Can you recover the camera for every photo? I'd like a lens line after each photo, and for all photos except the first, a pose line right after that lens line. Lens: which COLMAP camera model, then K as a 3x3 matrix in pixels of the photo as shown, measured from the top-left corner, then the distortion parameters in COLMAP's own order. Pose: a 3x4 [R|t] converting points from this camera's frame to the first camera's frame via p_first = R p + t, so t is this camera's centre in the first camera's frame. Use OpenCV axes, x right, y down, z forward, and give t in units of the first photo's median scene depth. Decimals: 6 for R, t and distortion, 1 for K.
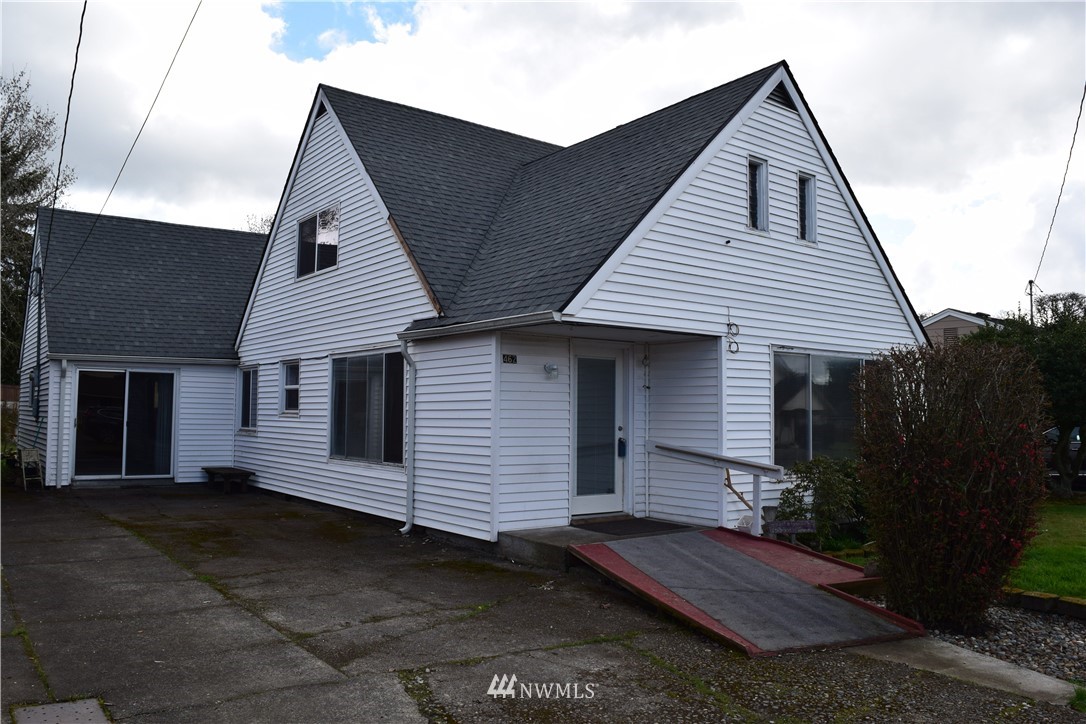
lens RADIAL K [[852.0, 0, 544.6], [0, 852.0, 357.5], [0, 0, 1]] dist [-0.092583, 0.018673]
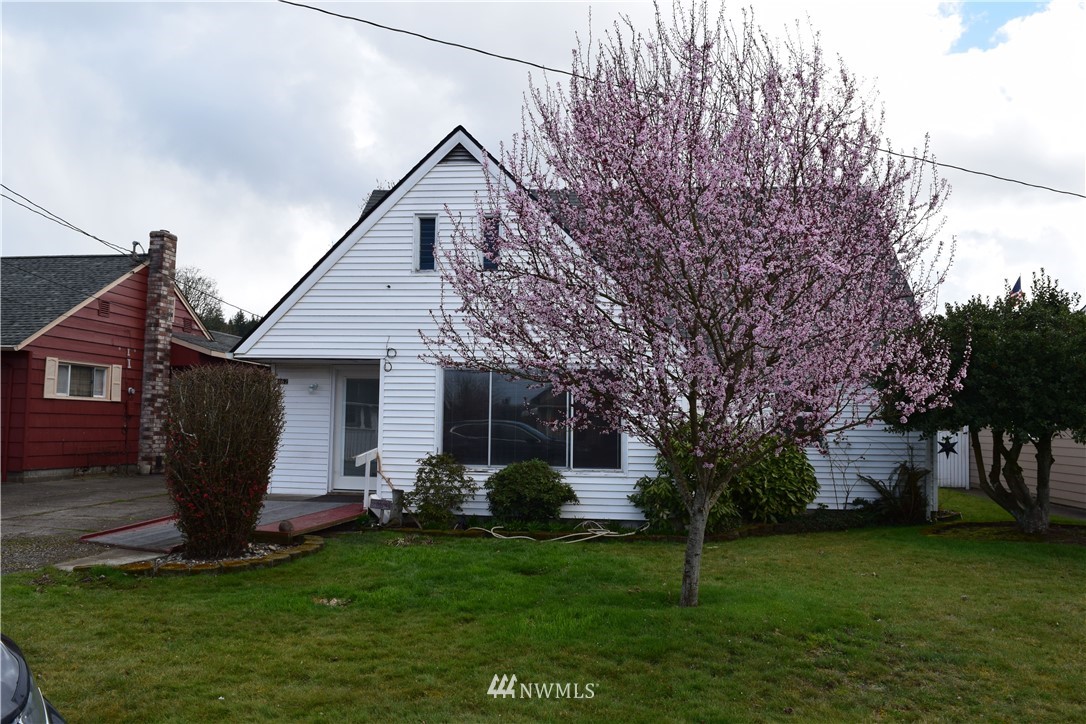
lens RADIAL K [[852.0, 0, 544.6], [0, 852.0, 357.5], [0, 0, 1]] dist [-0.092583, 0.018673]
pose [[0.721556, -0.051783, -0.690417, 0.871915], [0.039461, 0.998654, -0.033660, 0.018151], [0.691230, -0.002957, 0.722629, 0.147086]]
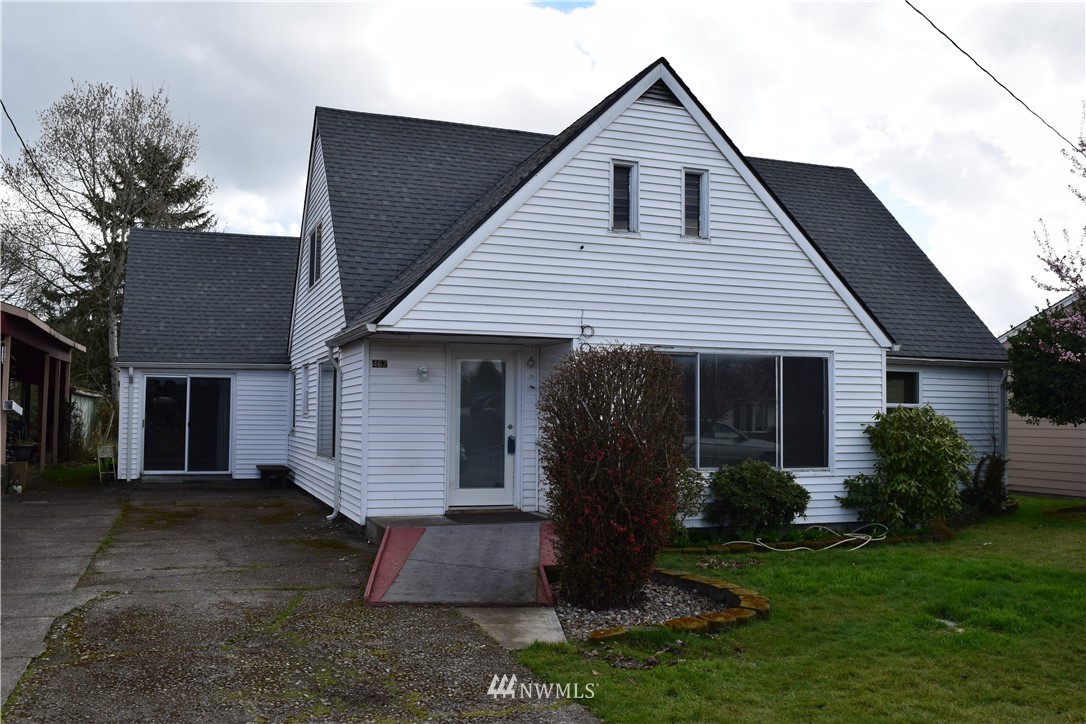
lens RADIAL K [[1010.7, 0, 543.0], [0, 1010.7, 362.0], [0, 0, 1]] dist [-0.080750, 0.000451]
pose [[0.955266, -0.016880, -0.295267, 0.360462], [0.020235, 0.999761, 0.008311, -0.004705], [0.295056, -0.013914, 0.955379, -0.133195]]
